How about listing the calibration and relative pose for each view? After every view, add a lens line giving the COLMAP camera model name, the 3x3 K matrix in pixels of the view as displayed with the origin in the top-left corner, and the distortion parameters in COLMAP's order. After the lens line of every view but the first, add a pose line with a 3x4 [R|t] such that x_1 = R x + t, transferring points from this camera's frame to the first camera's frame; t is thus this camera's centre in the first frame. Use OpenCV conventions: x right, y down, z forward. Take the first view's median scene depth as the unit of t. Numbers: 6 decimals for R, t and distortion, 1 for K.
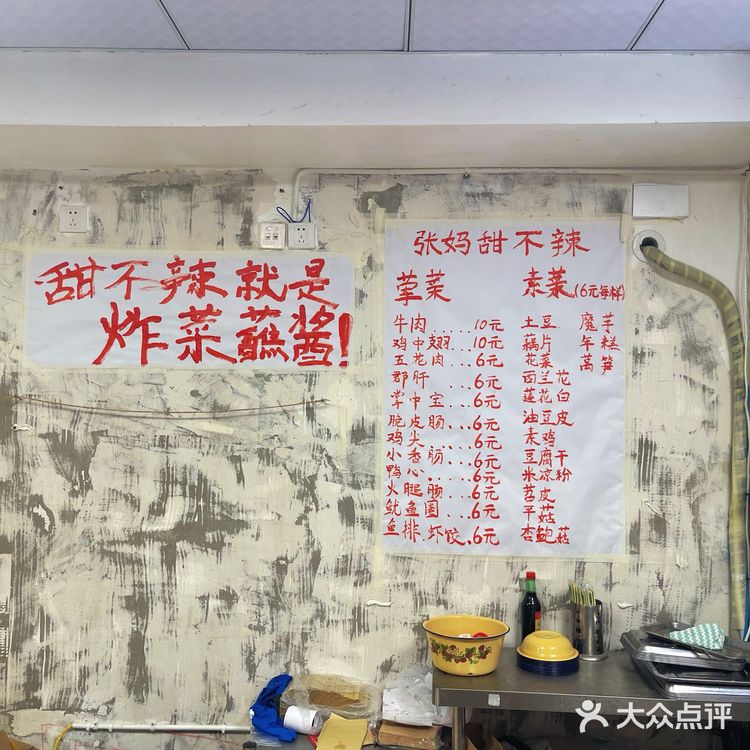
lens RADIAL K [[746.7, 0, 374.9], [0, 746.7, 376.2], [0, 0, 1]] dist [0.037408, 0.000000]
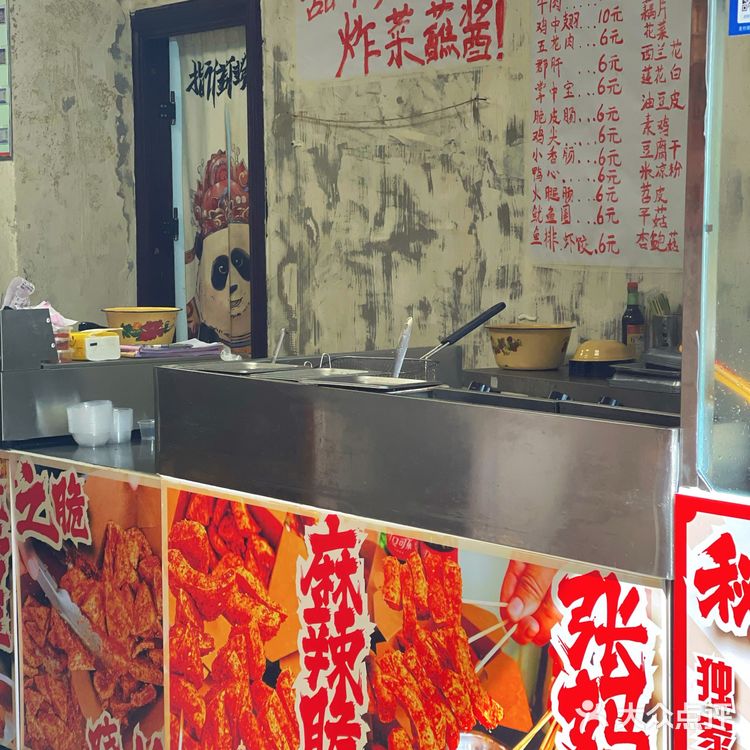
lens RADIAL K [[1799.4, 0, 375.1], [0, 1799.4, 375.7], [0, 0, 1]] dist [0.181911, 0.000000]
pose [[0.630020, 0.054171, -0.774688, 1.590586], [0.055638, 0.991852, 0.114605, 0.107965], [0.774584, -0.115305, 0.621872, -0.526964]]
